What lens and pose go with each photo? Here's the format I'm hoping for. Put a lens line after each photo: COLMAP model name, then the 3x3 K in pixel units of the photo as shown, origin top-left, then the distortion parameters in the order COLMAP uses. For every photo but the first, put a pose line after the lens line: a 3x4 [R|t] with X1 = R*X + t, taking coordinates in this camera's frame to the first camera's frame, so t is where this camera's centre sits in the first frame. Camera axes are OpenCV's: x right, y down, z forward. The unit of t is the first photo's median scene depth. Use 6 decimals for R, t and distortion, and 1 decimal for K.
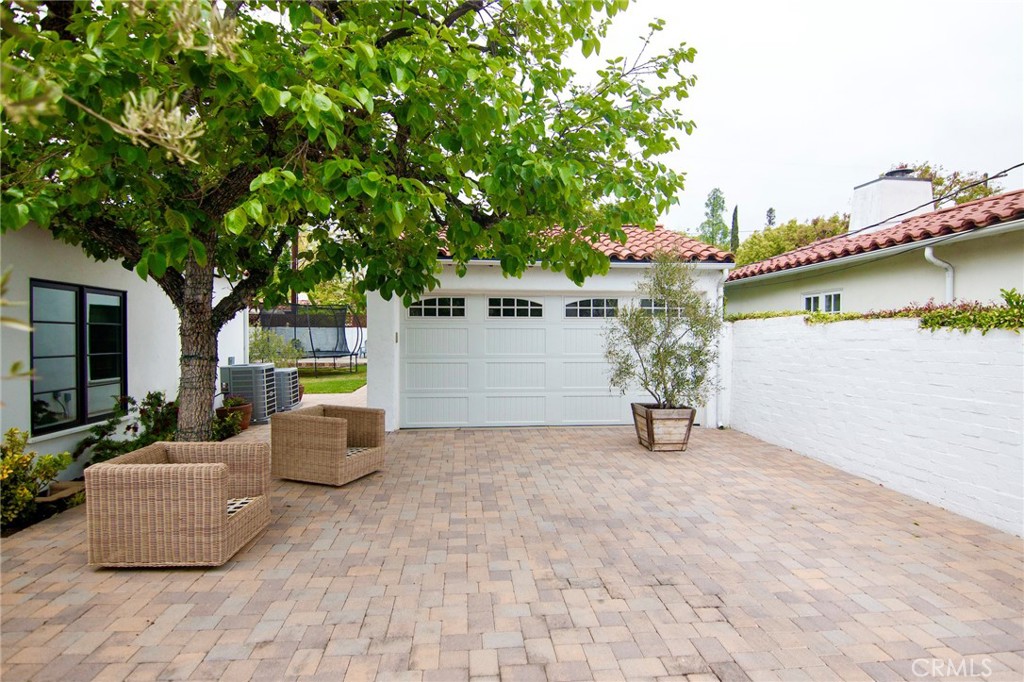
lens RADIAL K [[533.7, 0, 510.8], [0, 533.7, 344.8], [0, 0, 1]] dist [-0.002198, -0.018043]
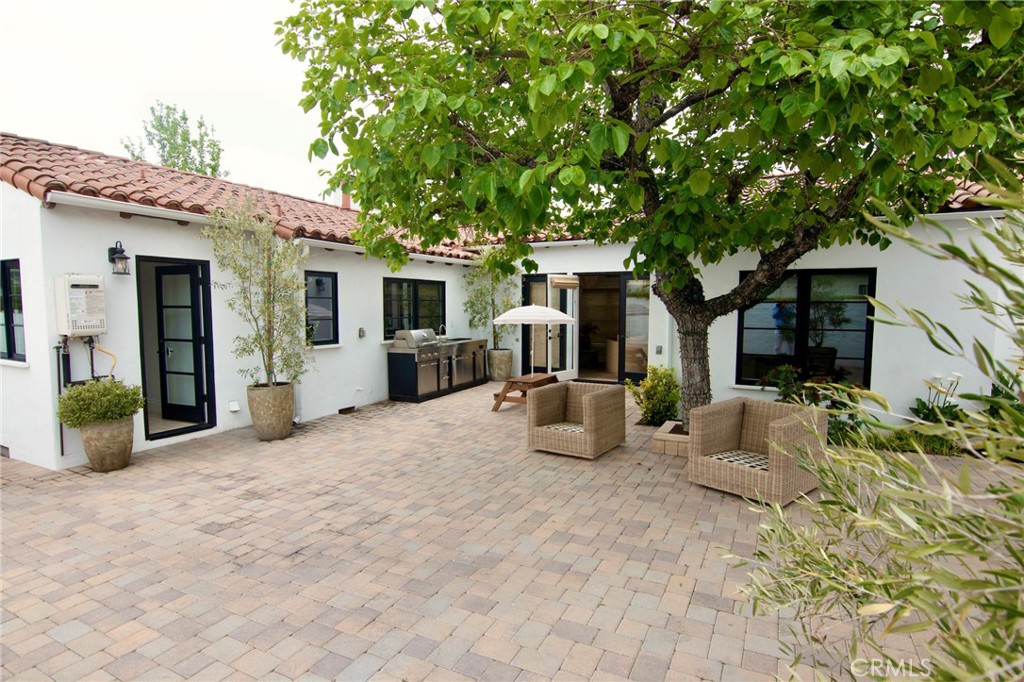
lens RADIAL K [[533.7, 0, 510.8], [0, 533.7, 344.8], [0, 0, 1]] dist [-0.002198, -0.018043]
pose [[-0.546520, 0.057504, -0.835469, 0.677226], [-0.017137, 0.996663, 0.079809, -0.037115], [0.837271, 0.057935, -0.543711, 1.421562]]
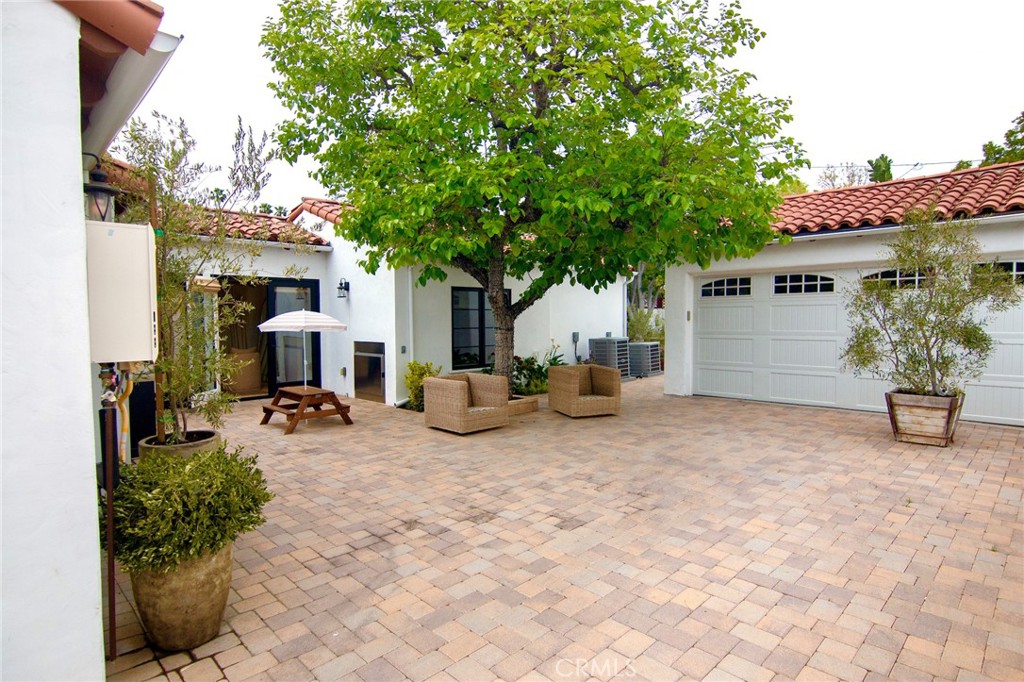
lens RADIAL K [[553.5, 0, 514.9], [0, 553.5, 343.1], [0, 0, 1]] dist [-0.000718, -0.020430]
pose [[0.633823, 0.026221, -0.773034, 0.874715], [-0.001154, 0.999456, 0.032955, 0.012306], [0.773477, -0.019996, 0.633508, -0.099783]]
